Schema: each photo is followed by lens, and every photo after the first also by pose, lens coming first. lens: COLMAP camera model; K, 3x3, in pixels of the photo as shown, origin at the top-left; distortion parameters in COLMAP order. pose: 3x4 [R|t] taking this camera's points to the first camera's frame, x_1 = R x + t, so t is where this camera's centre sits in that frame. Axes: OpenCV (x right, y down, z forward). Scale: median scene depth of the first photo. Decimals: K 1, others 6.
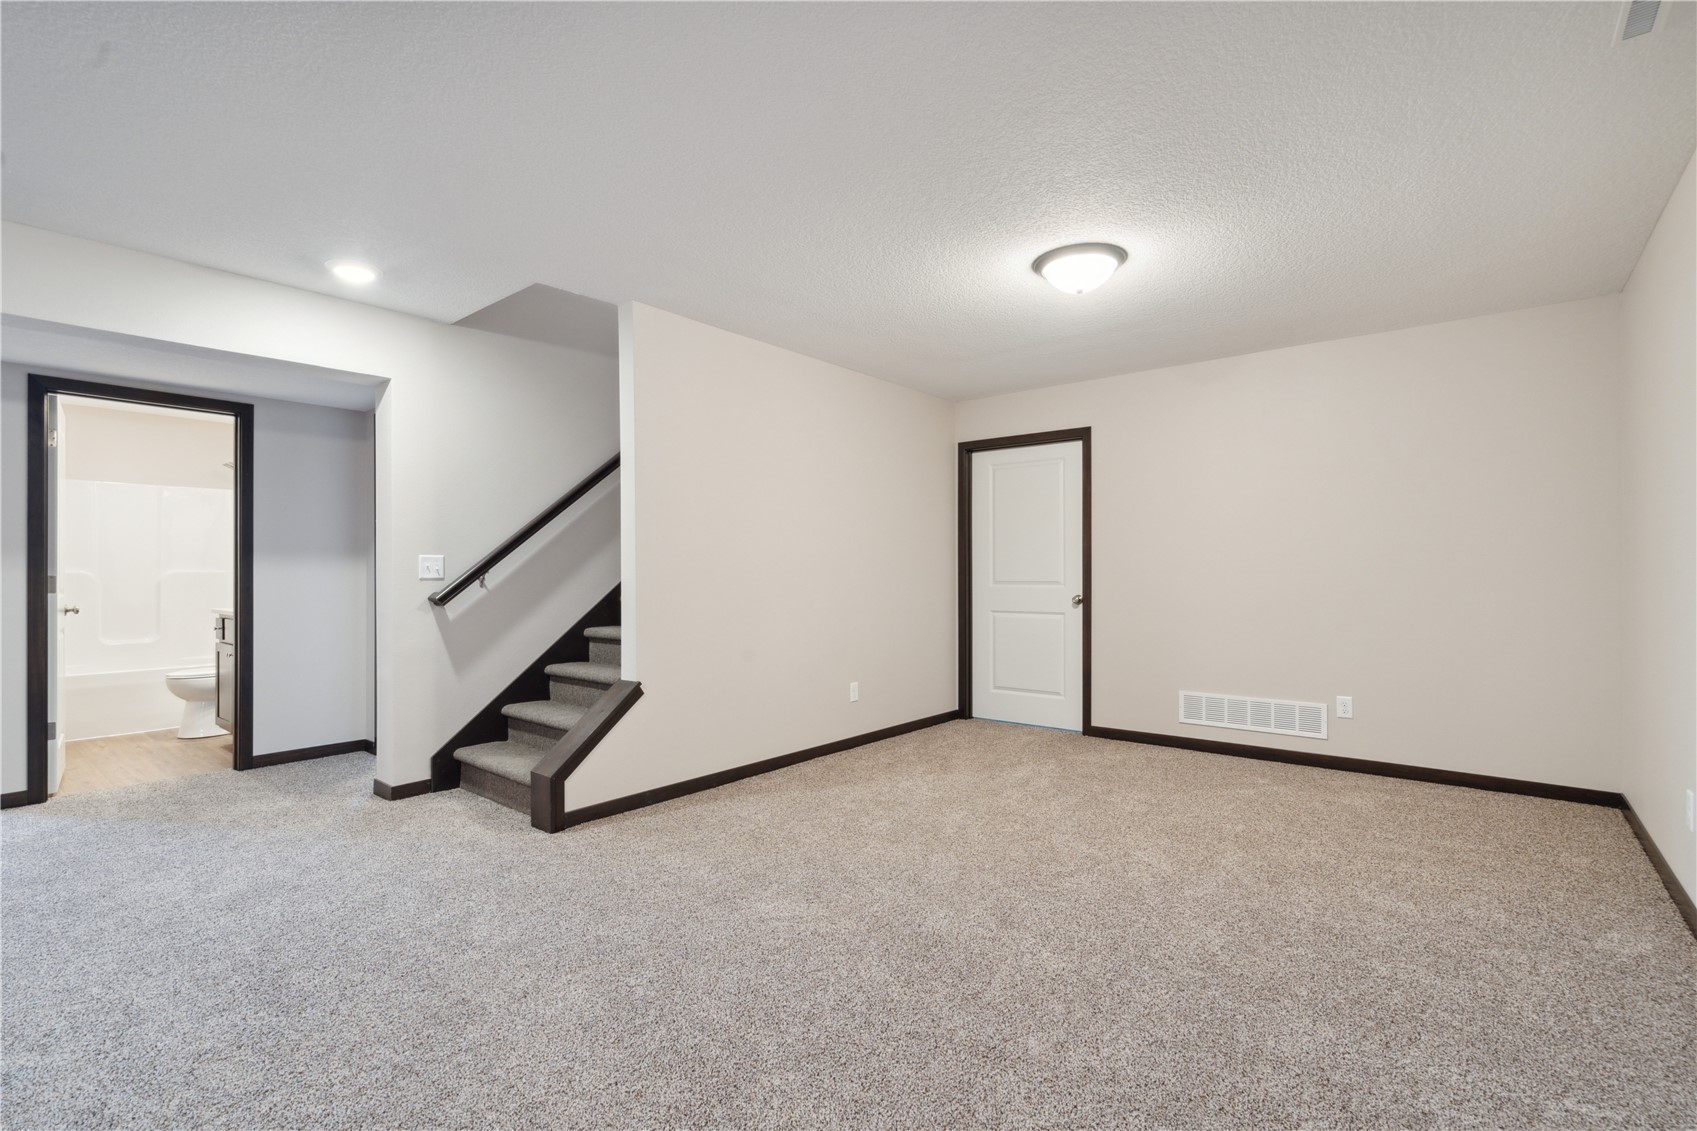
lens RADIAL K [[766.0, 0, 848.5], [0, 766.0, 565.5], [0, 0, 1]] dist [-0.011288, 0.000232]
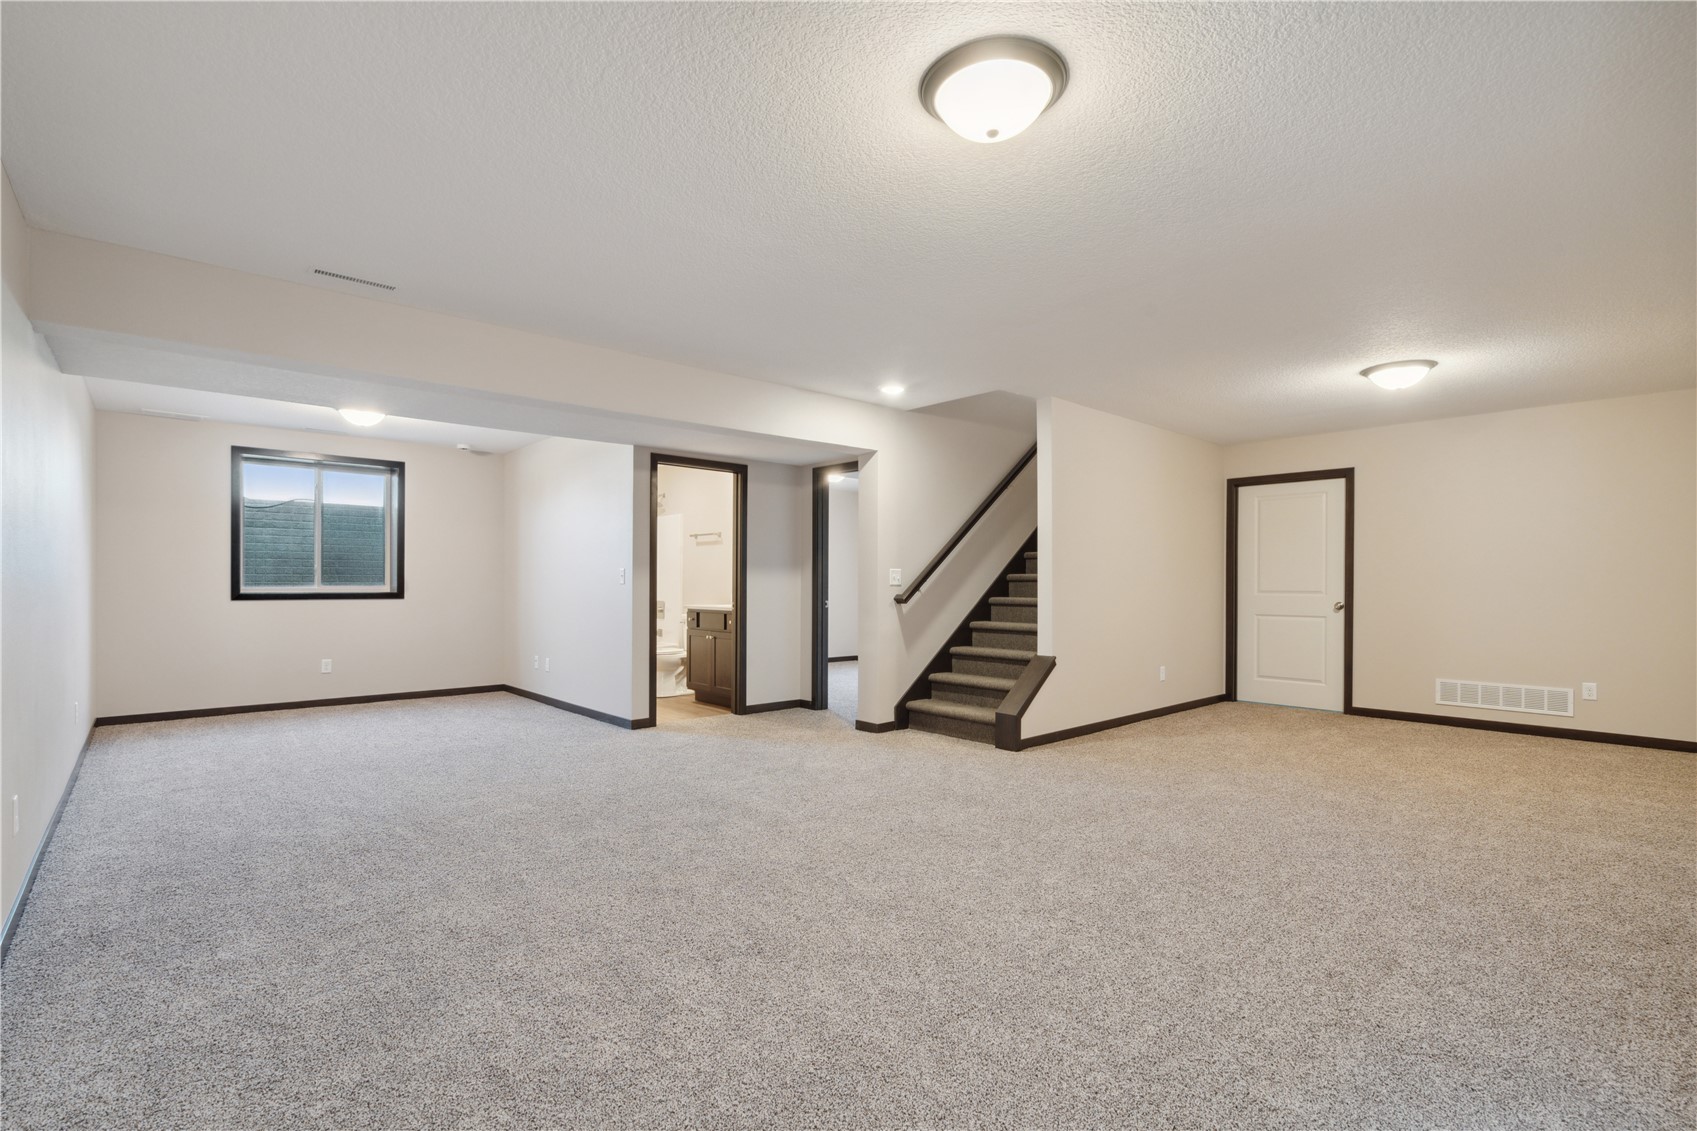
lens RADIAL K [[774.0, 0, 842.5], [0, 774.0, 578.5], [0, 0, 1]] dist [-0.004336, -0.000154]
pose [[0.989135, 0.006072, -0.146888, -0.382658], [-0.005596, 0.999978, 0.003654, 0.000000], [0.146907, -0.002792, 0.989146, -0.440243]]
